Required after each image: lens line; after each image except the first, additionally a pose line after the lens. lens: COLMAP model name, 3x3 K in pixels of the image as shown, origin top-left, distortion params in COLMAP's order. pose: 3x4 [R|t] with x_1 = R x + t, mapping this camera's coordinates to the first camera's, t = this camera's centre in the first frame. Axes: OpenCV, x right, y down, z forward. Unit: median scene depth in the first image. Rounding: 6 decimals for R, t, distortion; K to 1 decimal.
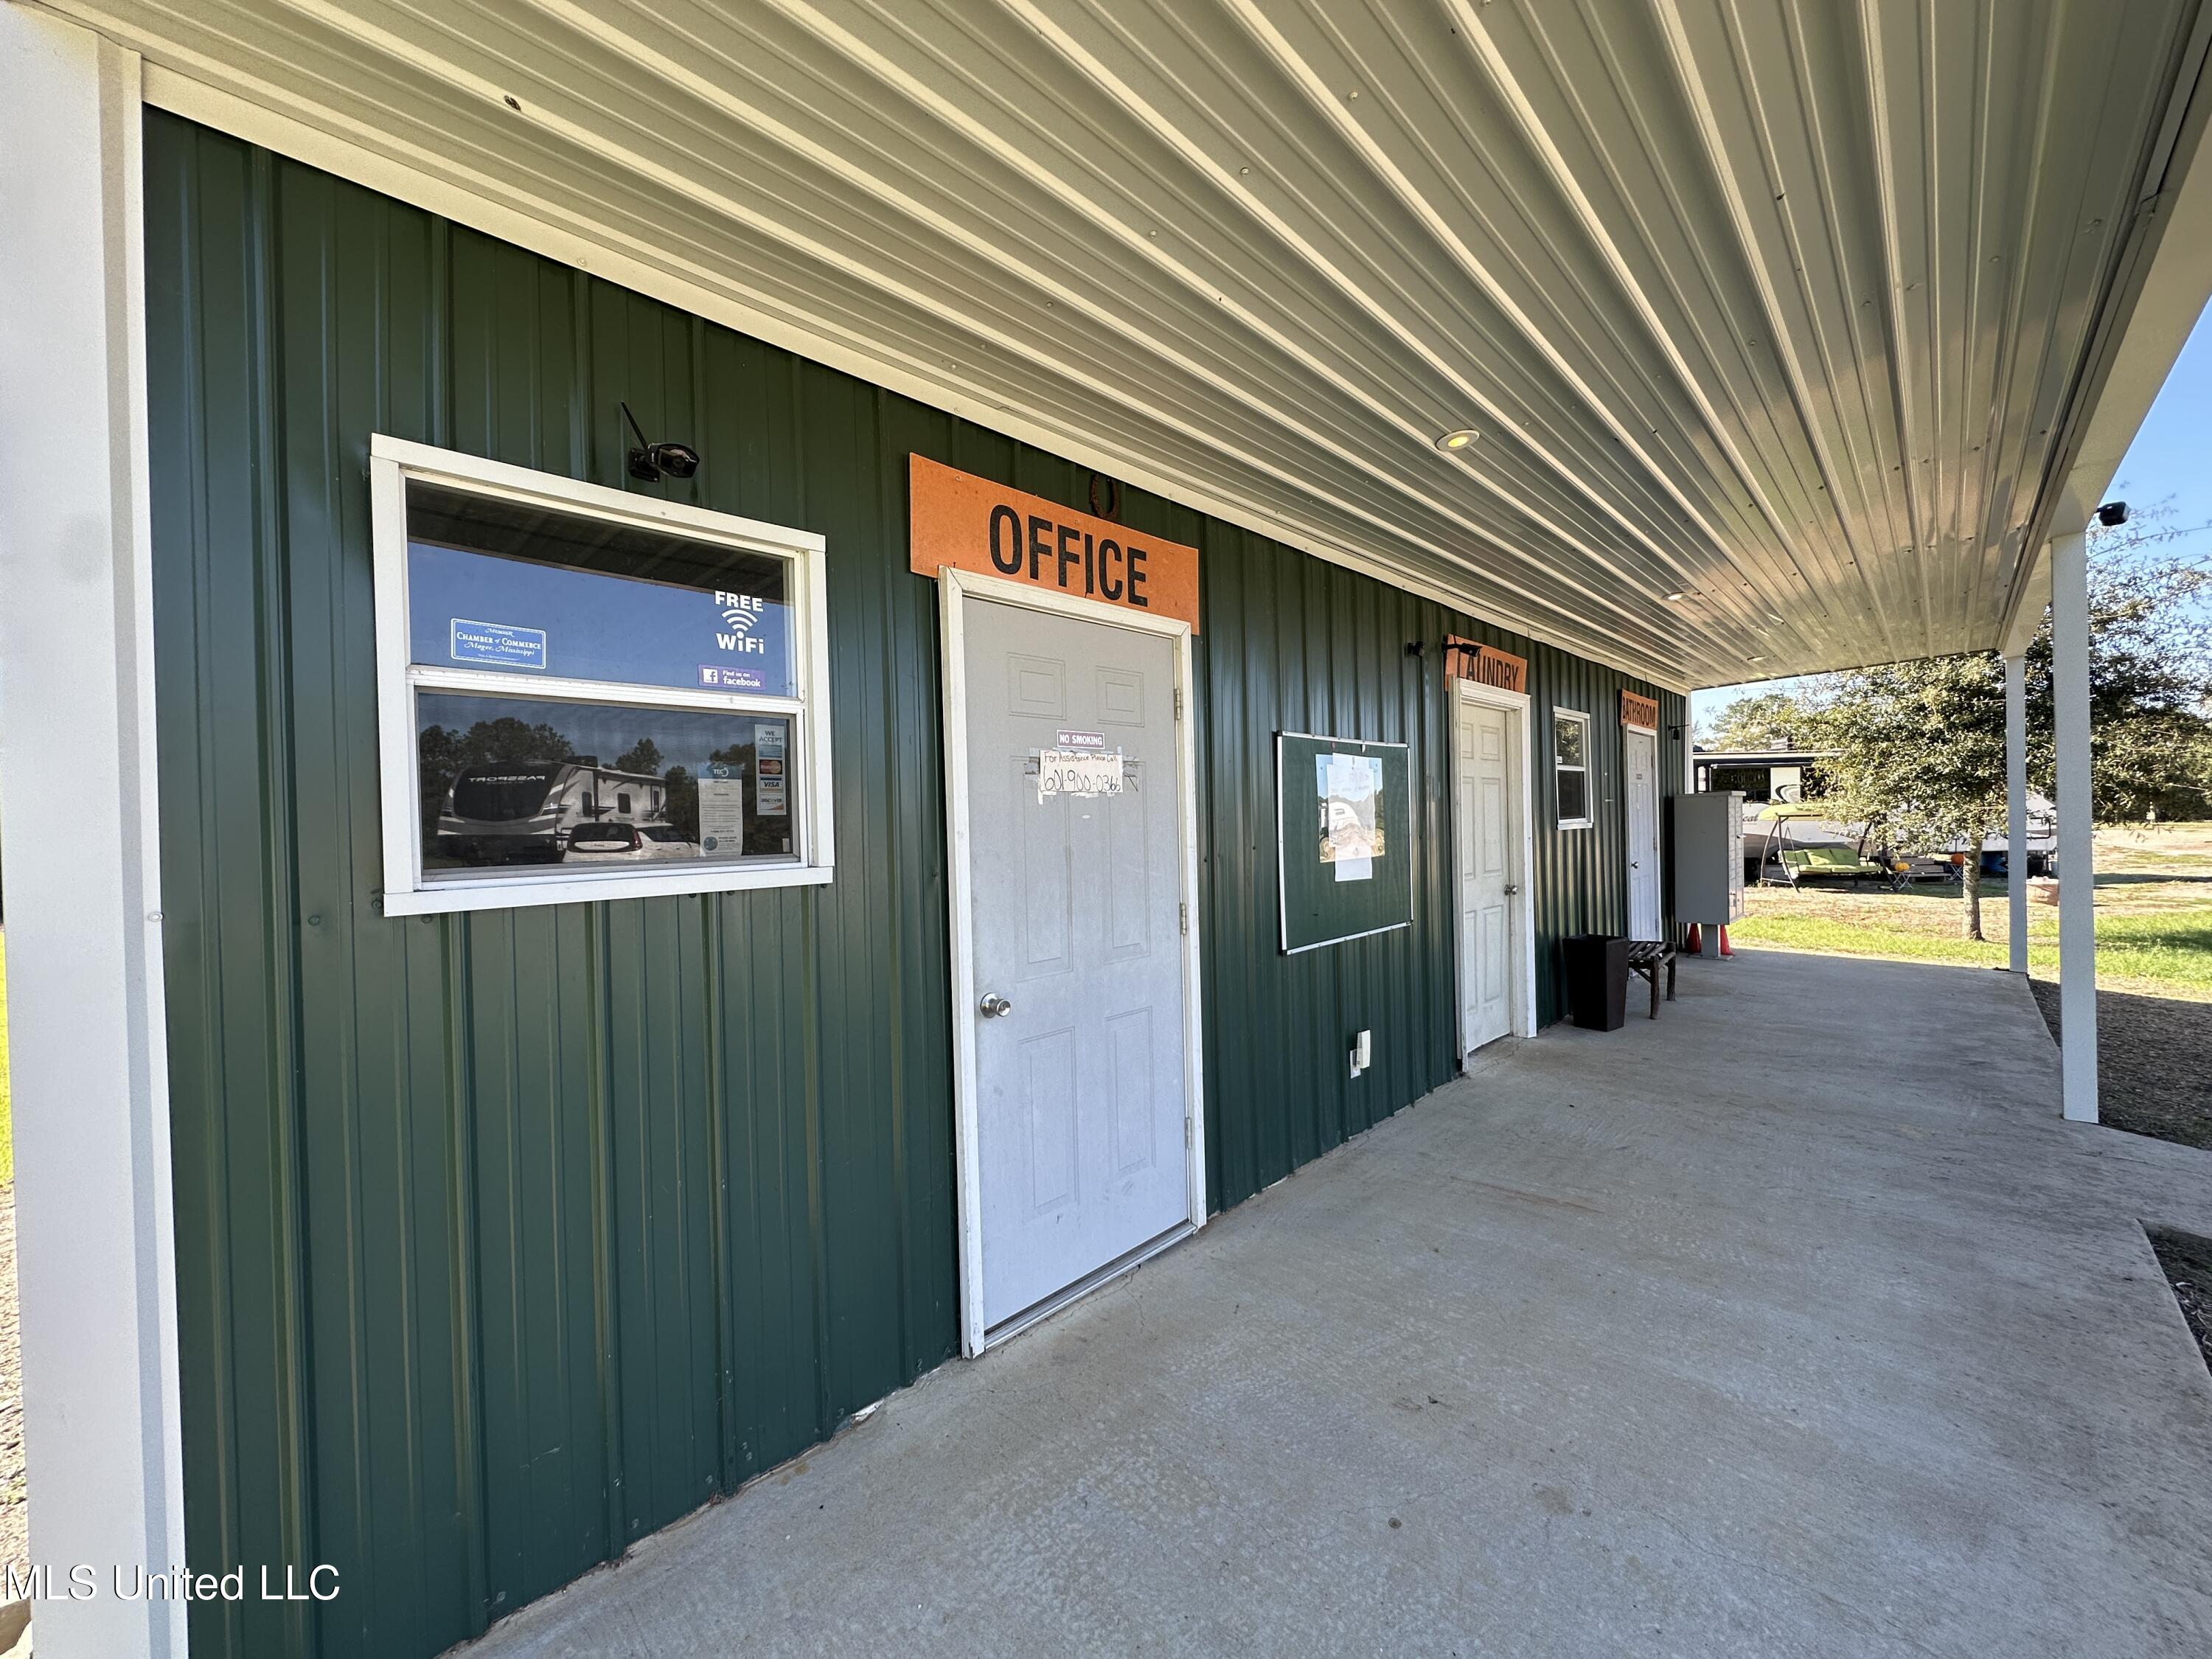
lens RADIAL K [[878.1, 0, 1114.7], [0, 878.1, 833.1], [0, 0, 1]] dist [-0.003689, 0.000284]
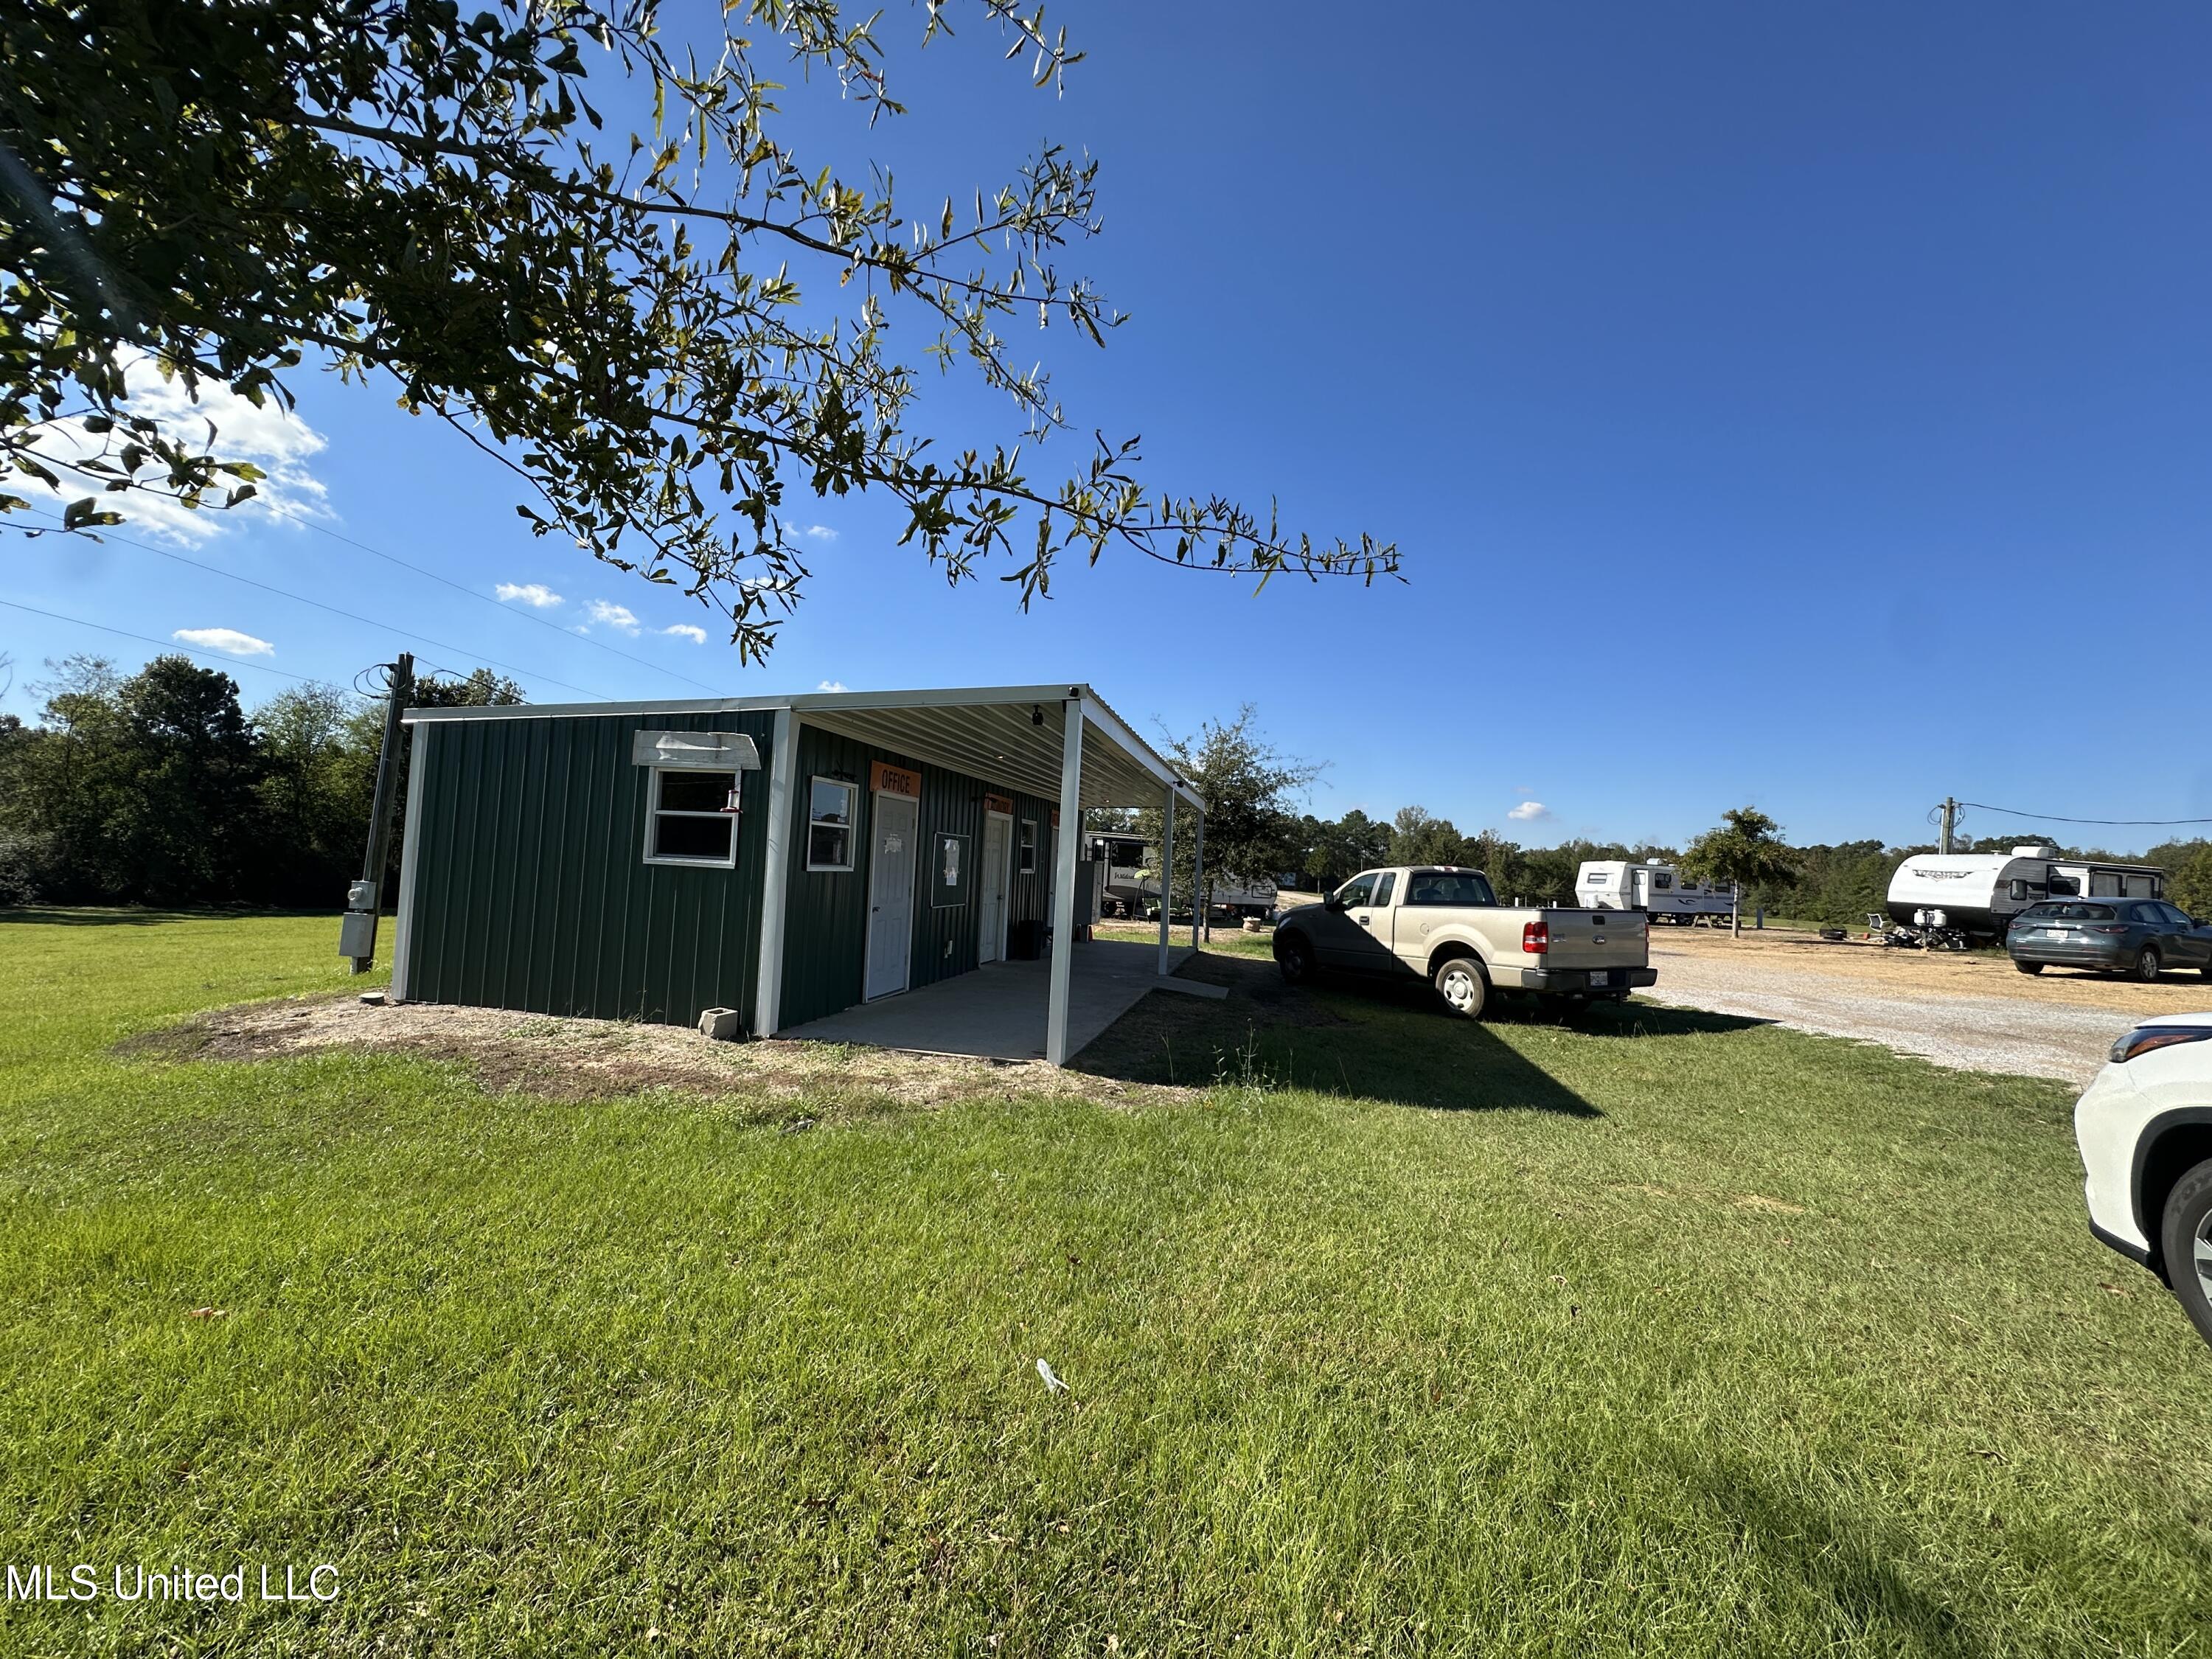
lens RADIAL K [[878.1, 0, 1108.7], [0, 878.1, 832.1], [0, 0, 1]] dist [-0.003689, 0.000284]
pose [[0.841587, 0.083873, 0.533569, -0.580261], [-0.057607, 0.996173, -0.065729, 0.028604], [-0.537040, 0.024579, 0.843198, -1.154253]]
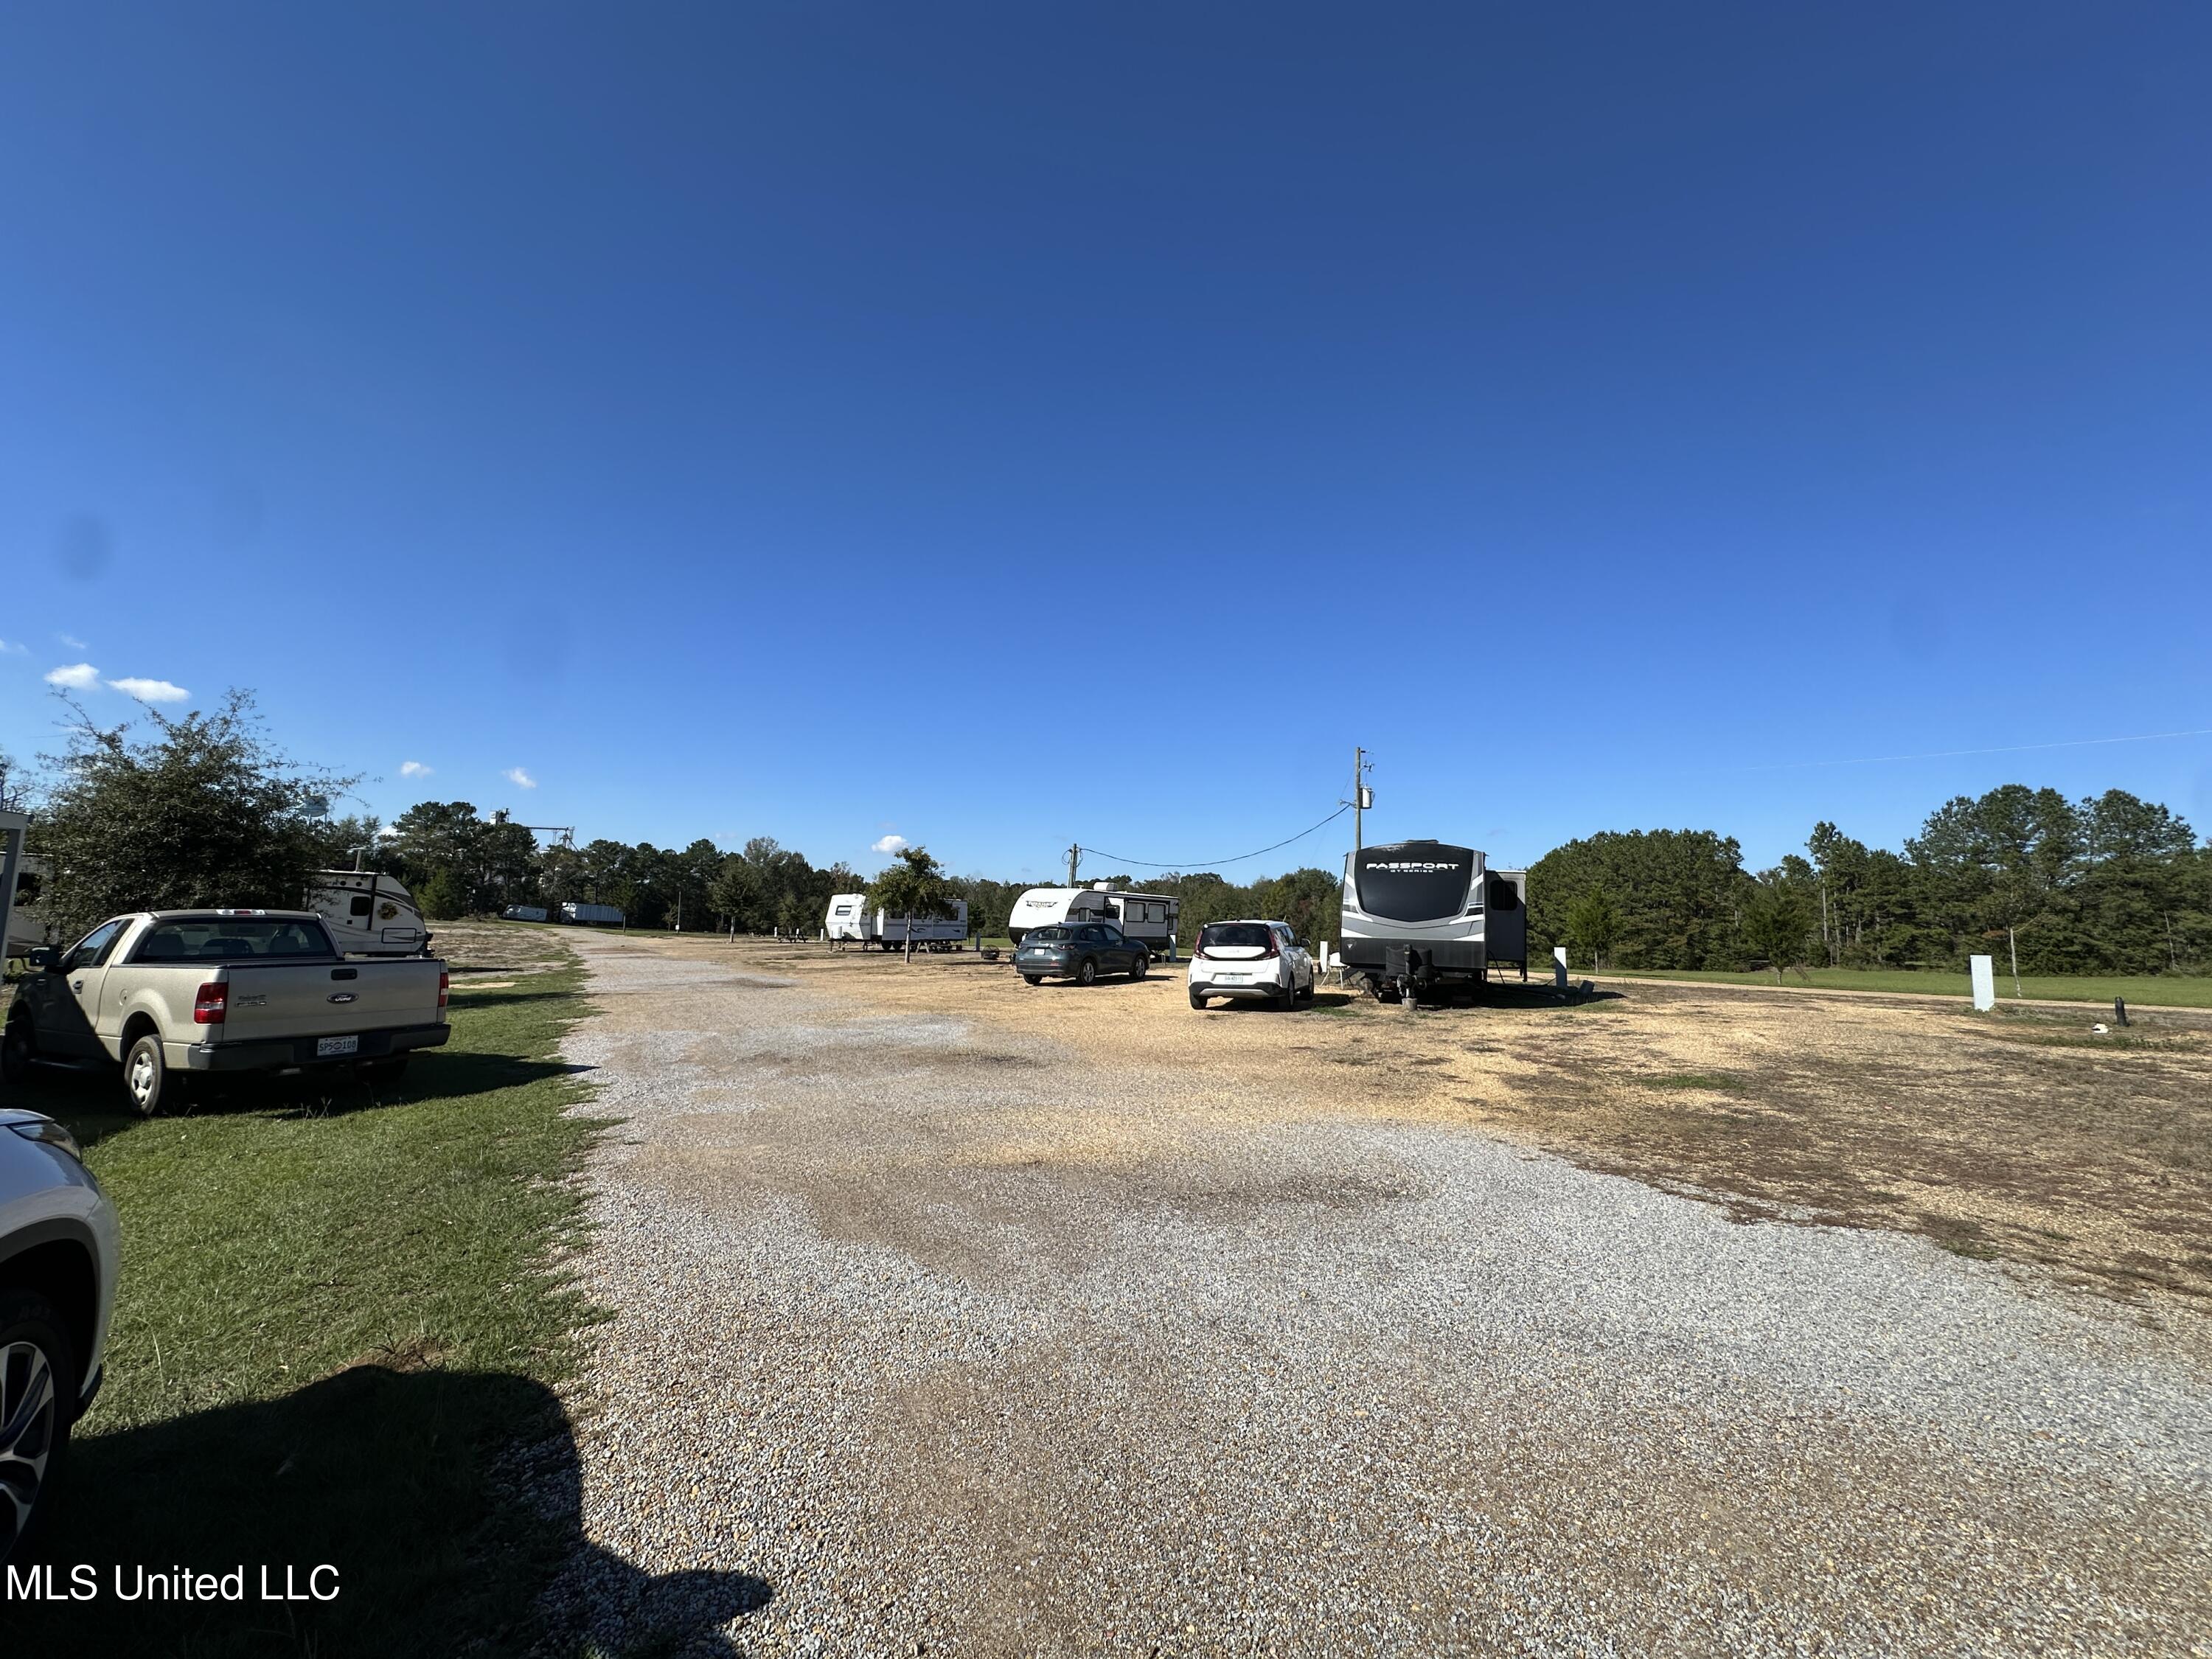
lens RADIAL K [[878.1, 0, 1107.0], [0, 878.1, 819.3], [0, 0, 1]] dist [-0.003689, 0.000284]
pose [[0.316315, 0.141841, 0.937990, 0.225963], [-0.019719, 0.989528, -0.142985, -0.042938], [-0.948449, 0.026732, 0.315800, -1.905656]]
